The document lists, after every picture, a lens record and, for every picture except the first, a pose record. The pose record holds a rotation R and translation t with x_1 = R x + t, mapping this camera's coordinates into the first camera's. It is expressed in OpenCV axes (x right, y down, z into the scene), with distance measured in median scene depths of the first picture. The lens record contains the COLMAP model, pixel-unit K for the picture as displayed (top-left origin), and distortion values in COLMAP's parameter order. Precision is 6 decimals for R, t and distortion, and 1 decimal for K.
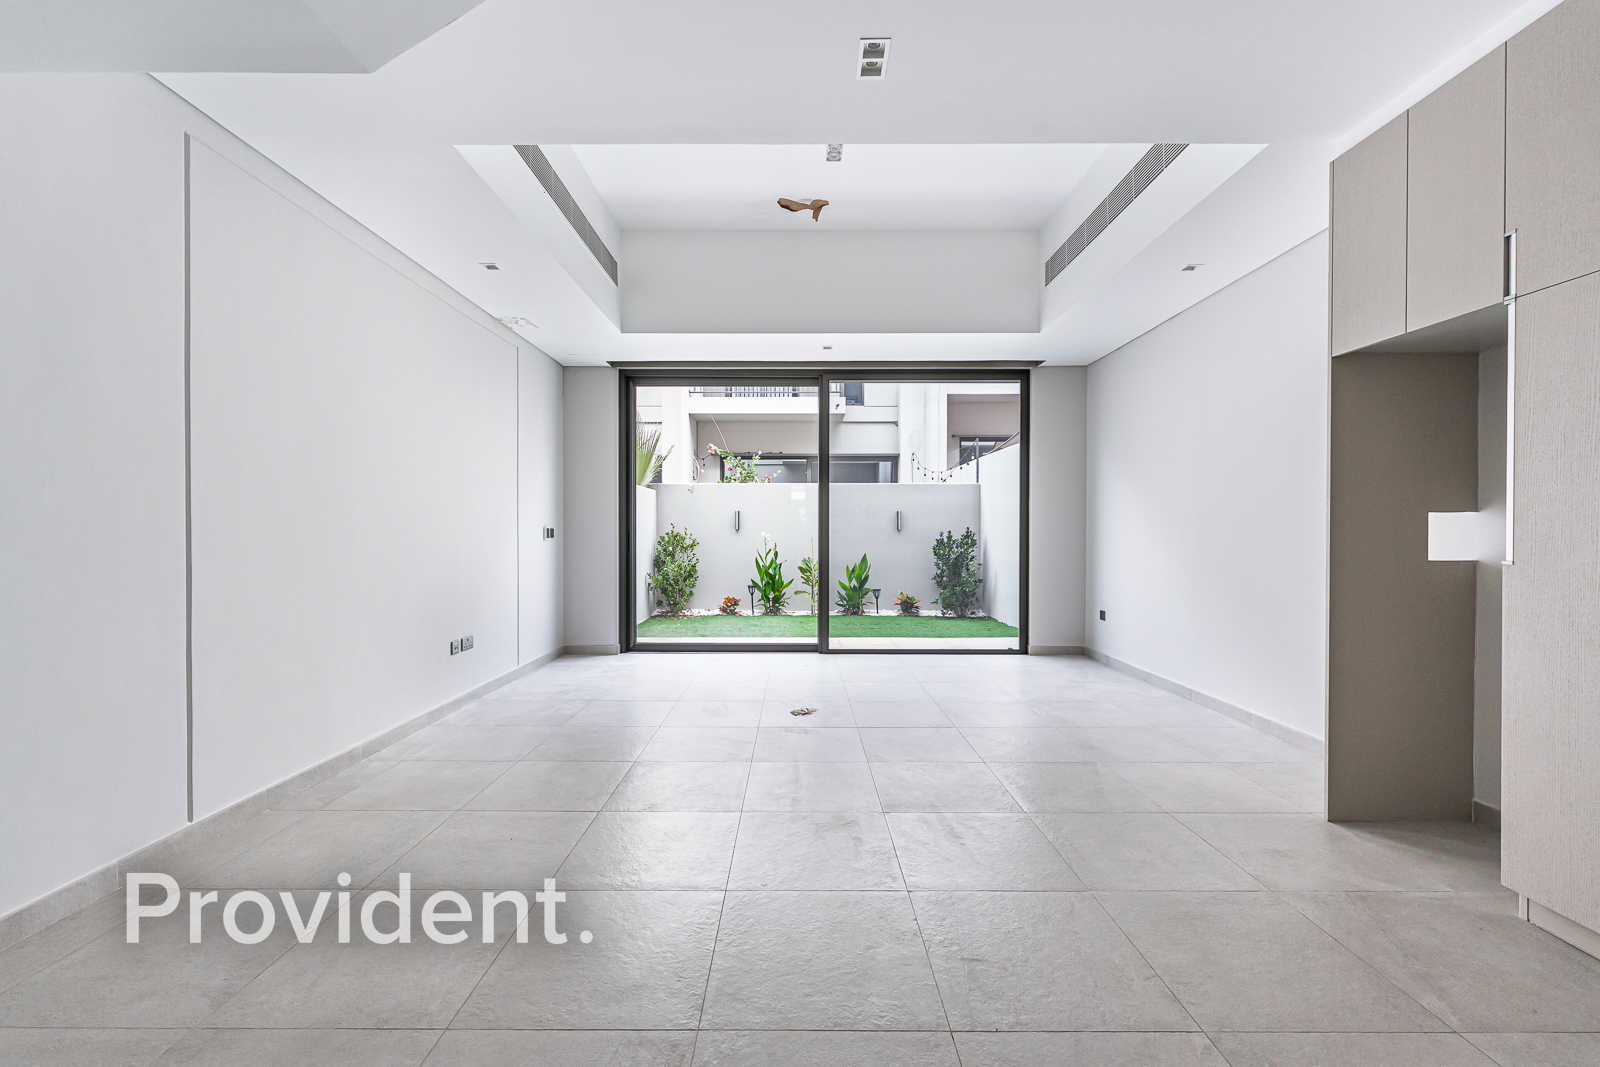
lens RADIAL K [[642.1, 0, 800.1], [0, 642.1, 534.8], [0, 0, 1]] dist [0.000401, 0.000076]
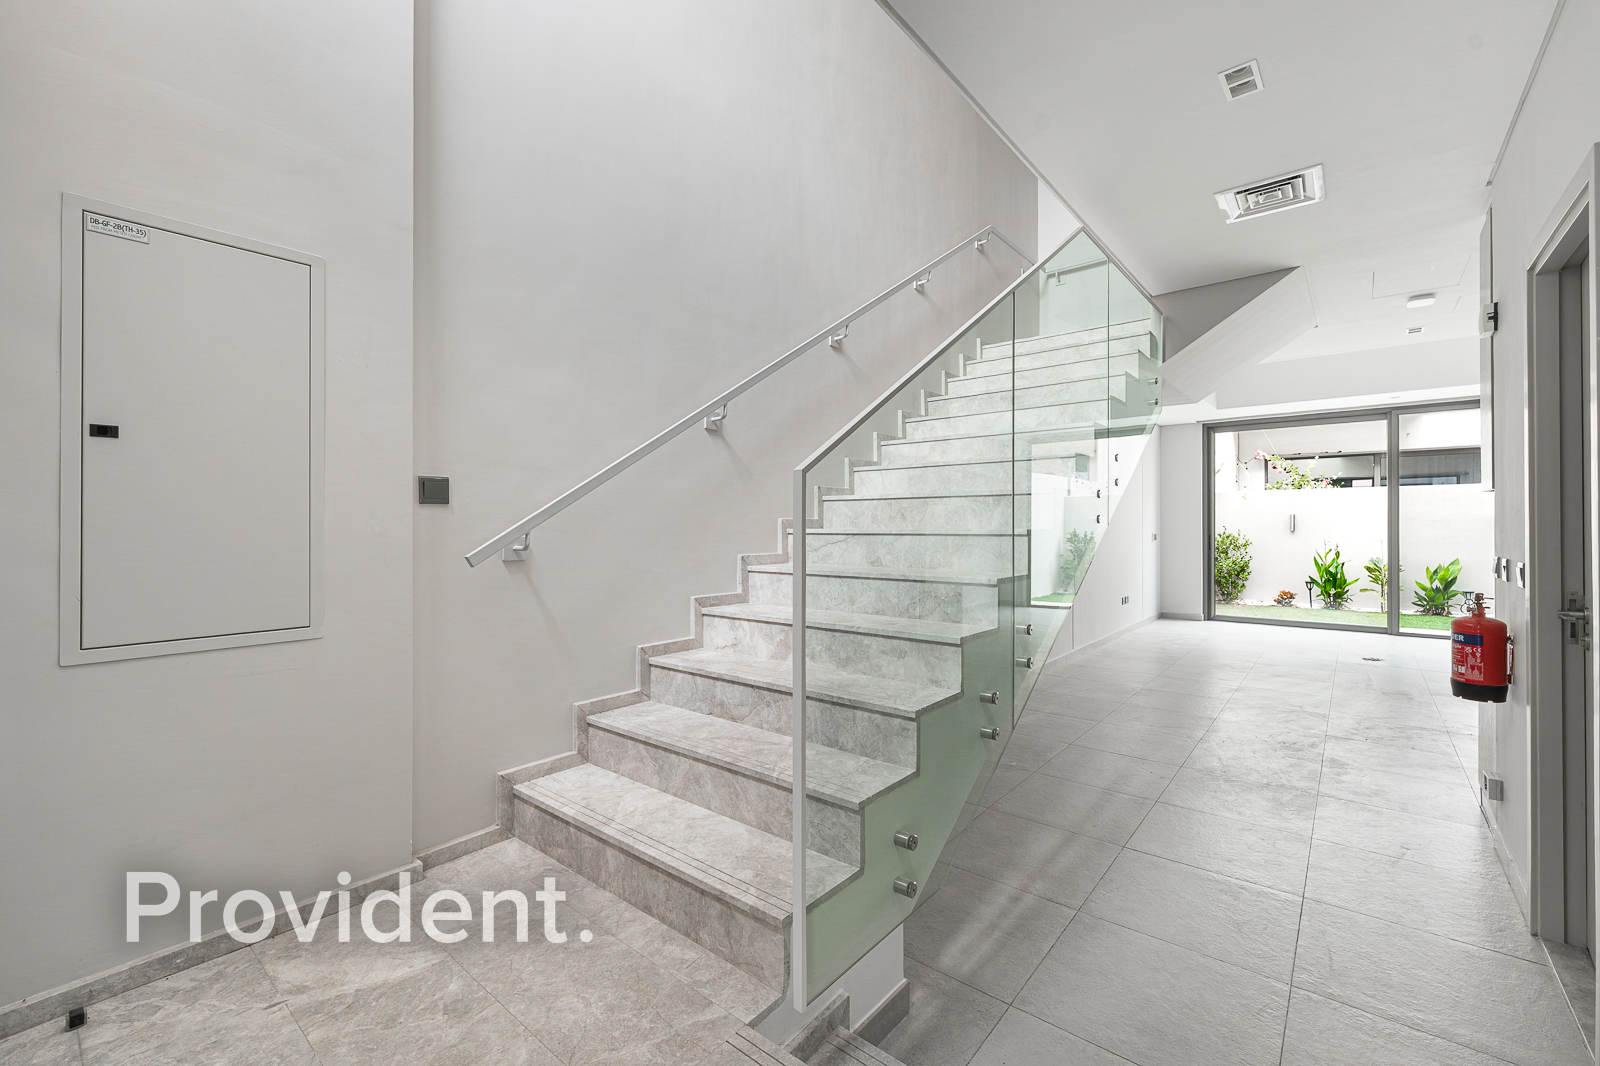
lens RADIAL K [[678.1, 0, 788.4], [0, 678.1, 524.9], [0, 0, 1]] dist [0.001271, -0.000083]
pose [[0.763668, -0.003055, -0.645602, -0.005418], [0.000559, 0.999992, -0.004069, -0.015081], [0.645609, 0.002747, 0.763663, -0.483235]]
